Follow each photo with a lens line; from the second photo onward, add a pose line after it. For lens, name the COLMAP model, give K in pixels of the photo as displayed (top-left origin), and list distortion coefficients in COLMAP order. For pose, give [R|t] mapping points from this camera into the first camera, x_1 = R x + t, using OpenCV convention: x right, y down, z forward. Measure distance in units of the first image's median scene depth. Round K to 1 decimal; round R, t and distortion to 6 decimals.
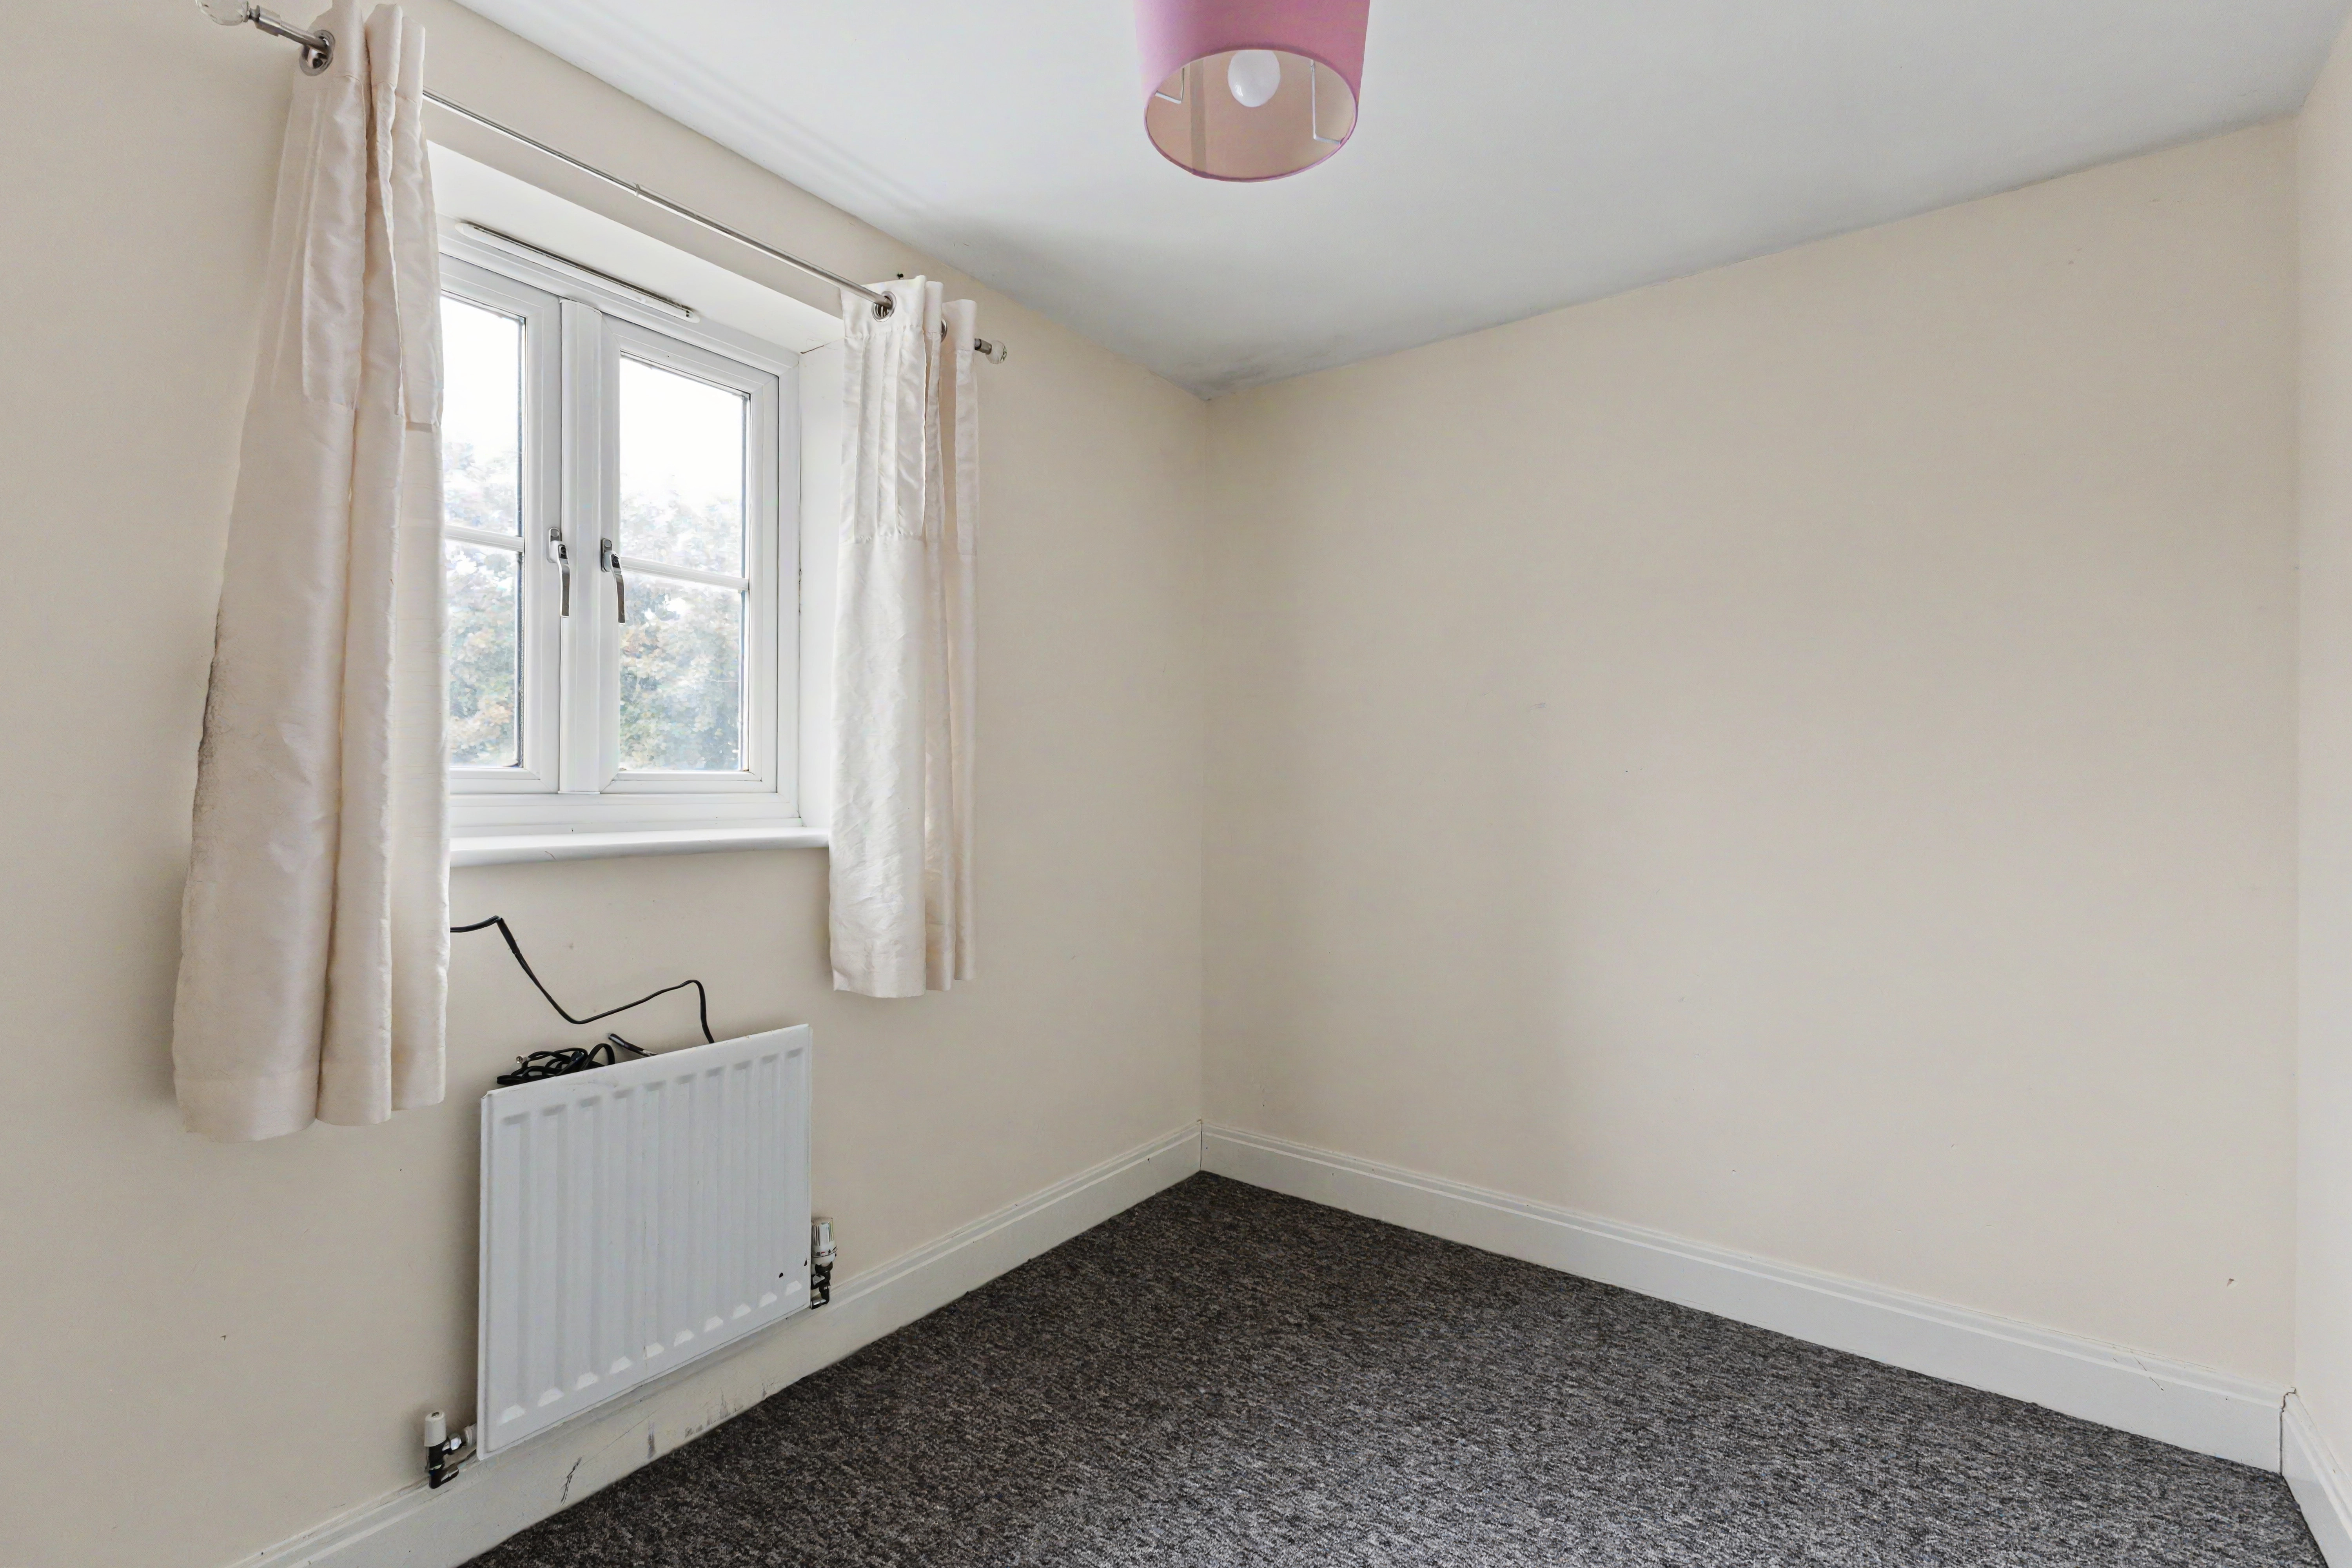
lens RADIAL K [[1053.4, 0, 1174.5], [0, 1053.4, 772.7], [0, 0, 1]] dist [0.003347, 0.000023]
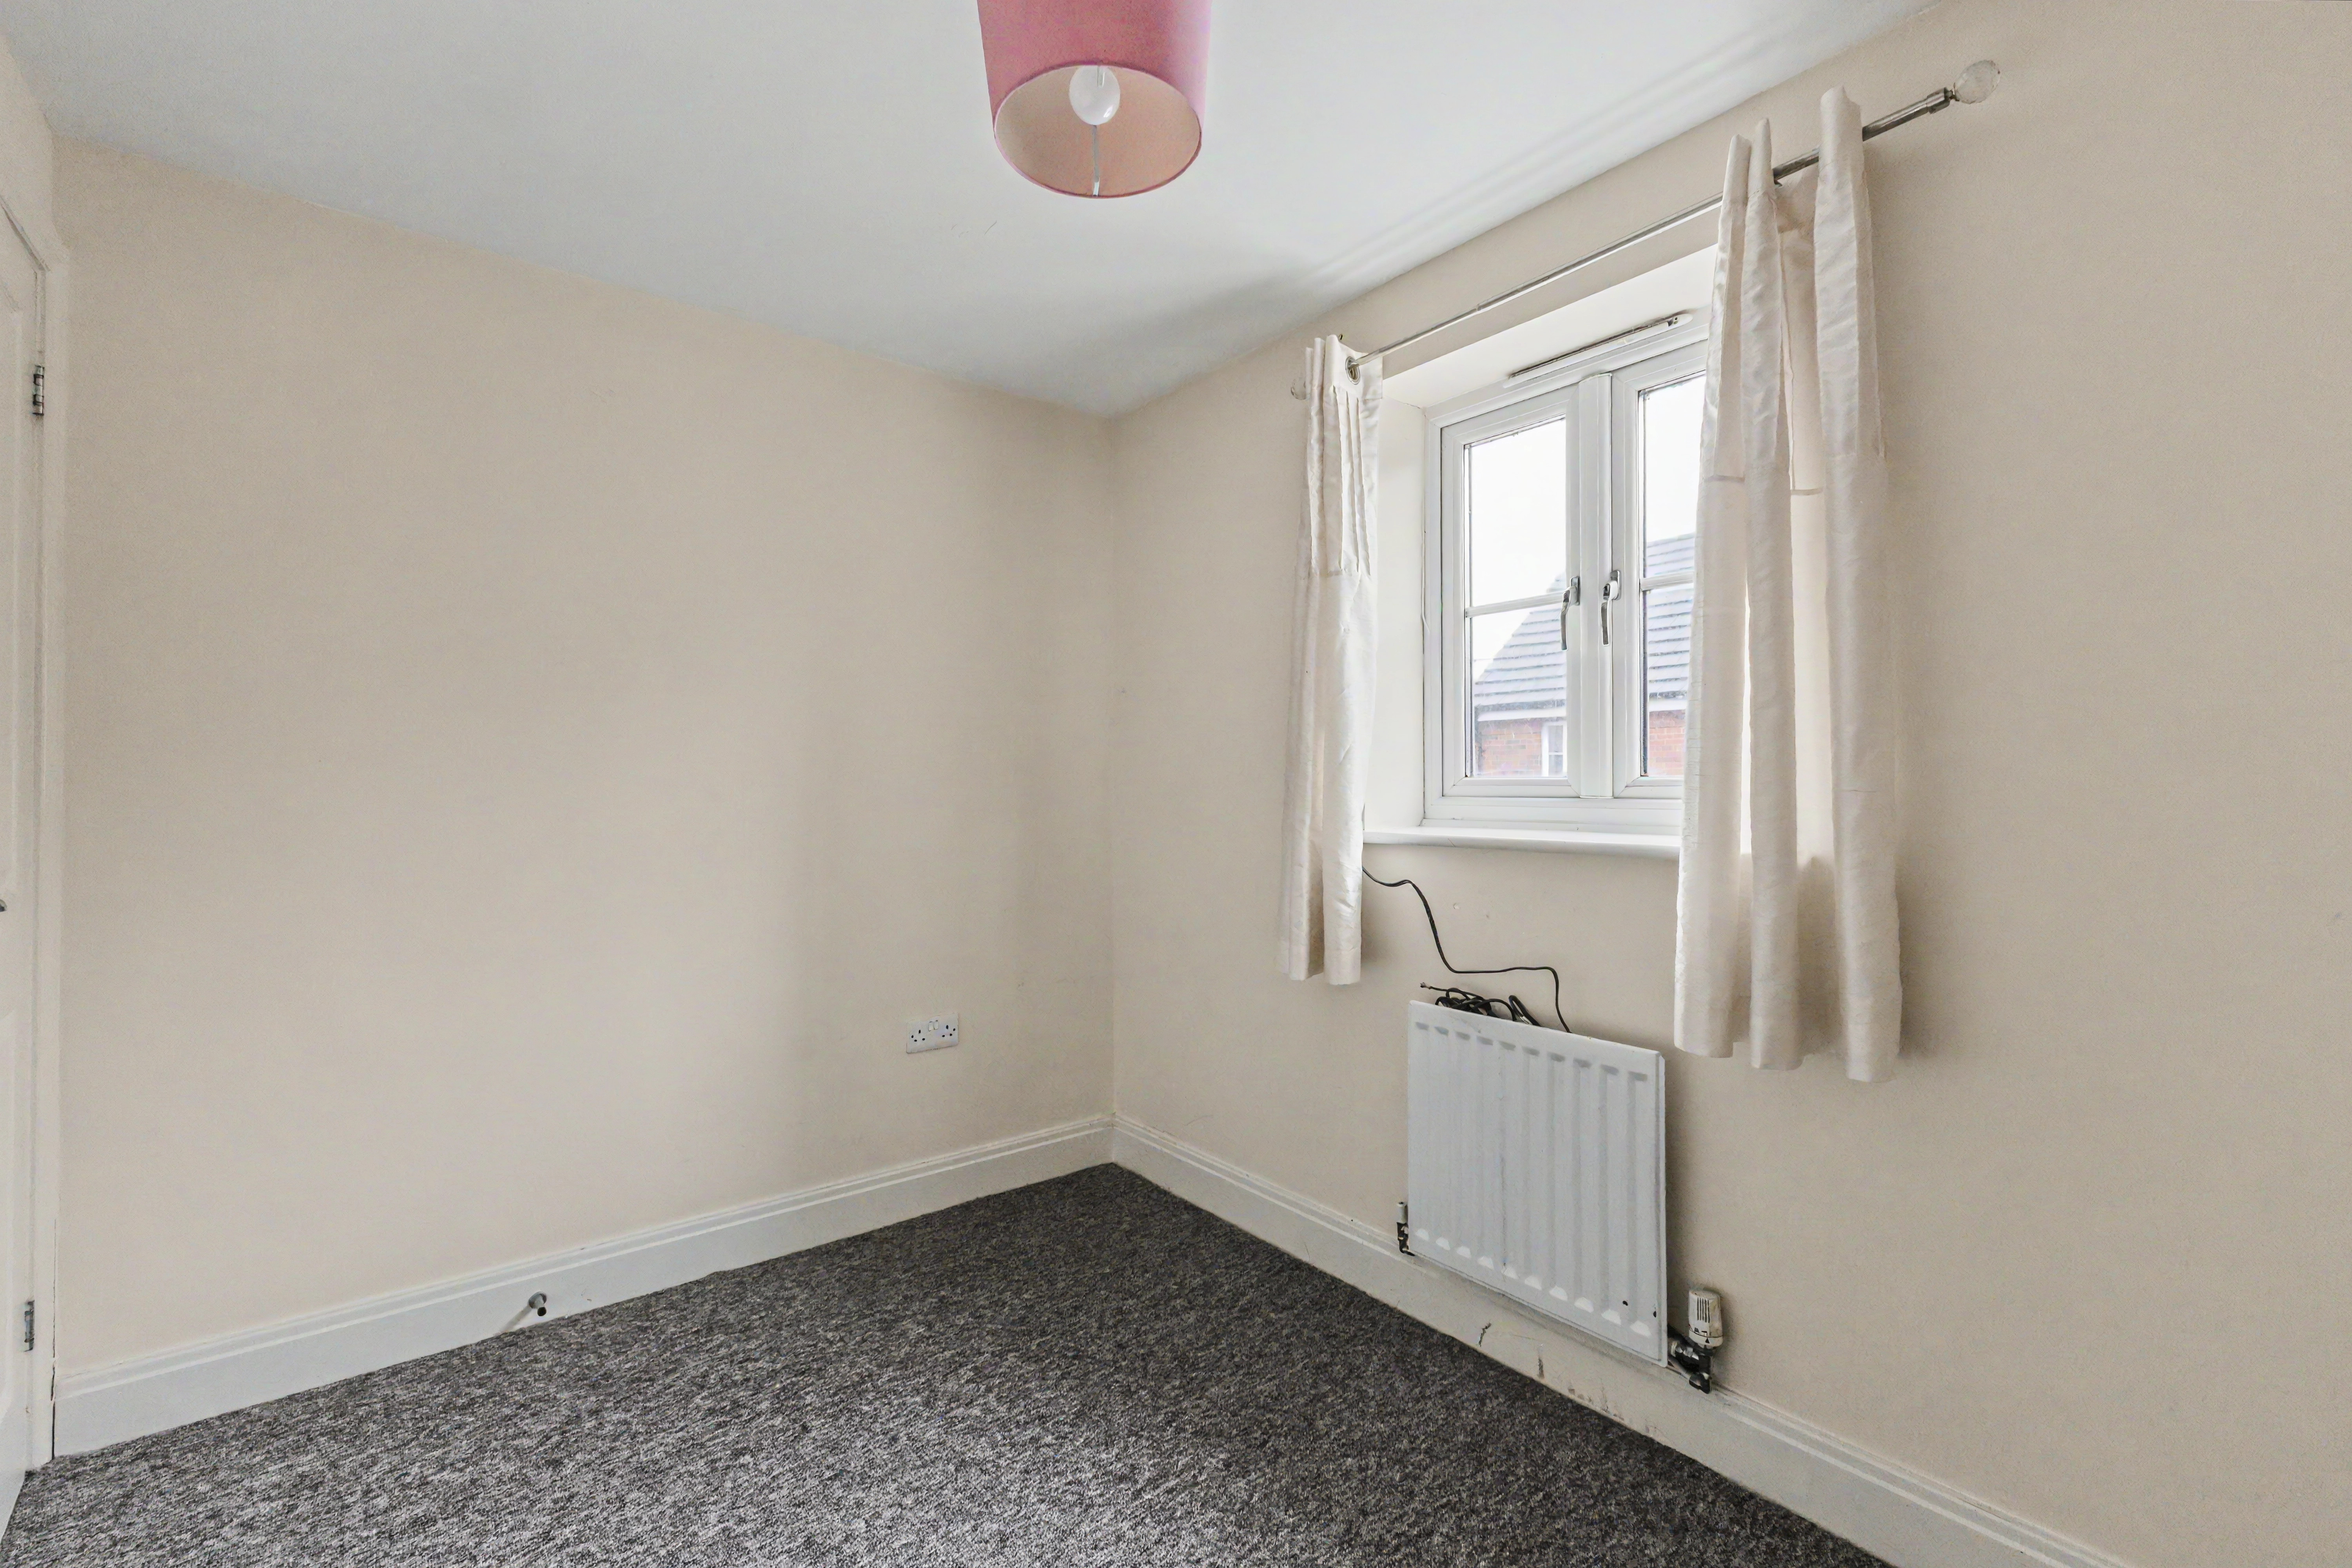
lens RADIAL K [[1024.1, 0, 1177.7], [0, 1024.1, 773.9], [0, 0, 1]] dist [0.006982, -0.000349]
pose [[-0.288026, -0.017099, -0.957470, 0.673394], [0.004111, 0.999809, -0.019092, 0.013357], [0.957614, -0.009435, -0.287901, 0.924133]]
